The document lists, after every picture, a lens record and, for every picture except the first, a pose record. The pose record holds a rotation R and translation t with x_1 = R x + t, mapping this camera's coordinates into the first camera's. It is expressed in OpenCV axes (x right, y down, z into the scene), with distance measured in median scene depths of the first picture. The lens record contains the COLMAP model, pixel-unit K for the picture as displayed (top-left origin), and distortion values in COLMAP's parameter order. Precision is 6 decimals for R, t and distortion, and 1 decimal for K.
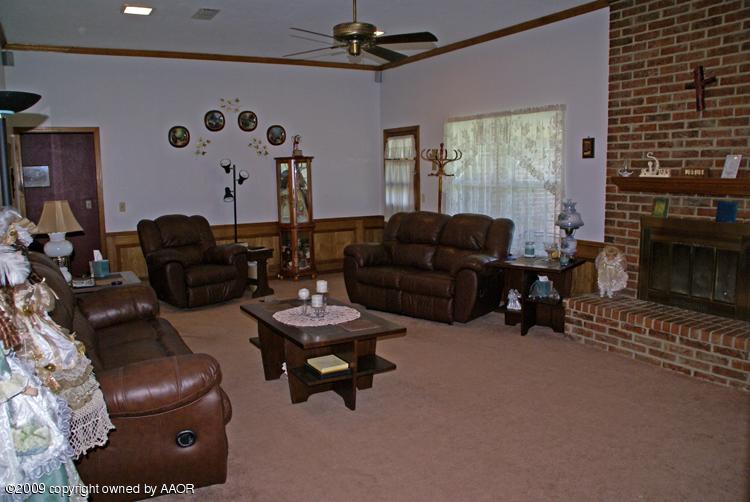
lens RADIAL K [[589.5, 0, 365.9], [0, 589.5, 253.8], [0, 0, 1]] dist [-0.168984, 0.122725]
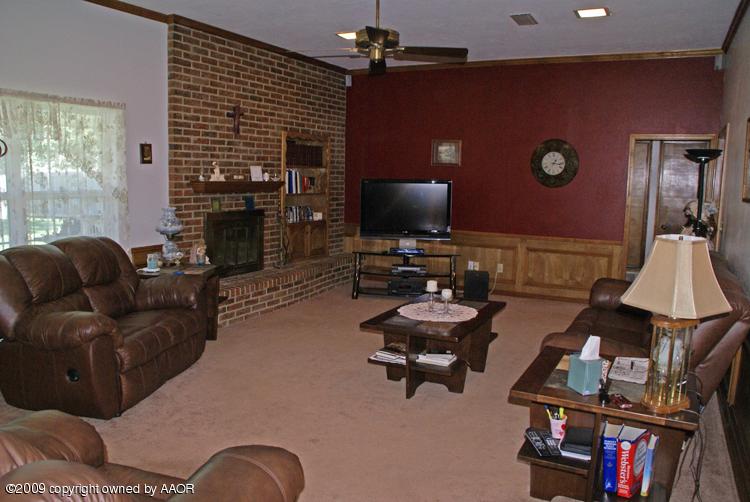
lens RADIAL K [[589.5, 0, 365.9], [0, 589.5, 253.8], [0, 0, 1]] dist [-0.168984, 0.122725]
pose [[-0.540008, -0.107059, 0.834823, -0.776046], [0.106852, 0.975131, 0.194170, -0.192690], [-0.834850, 0.194056, -0.515139, 1.415753]]
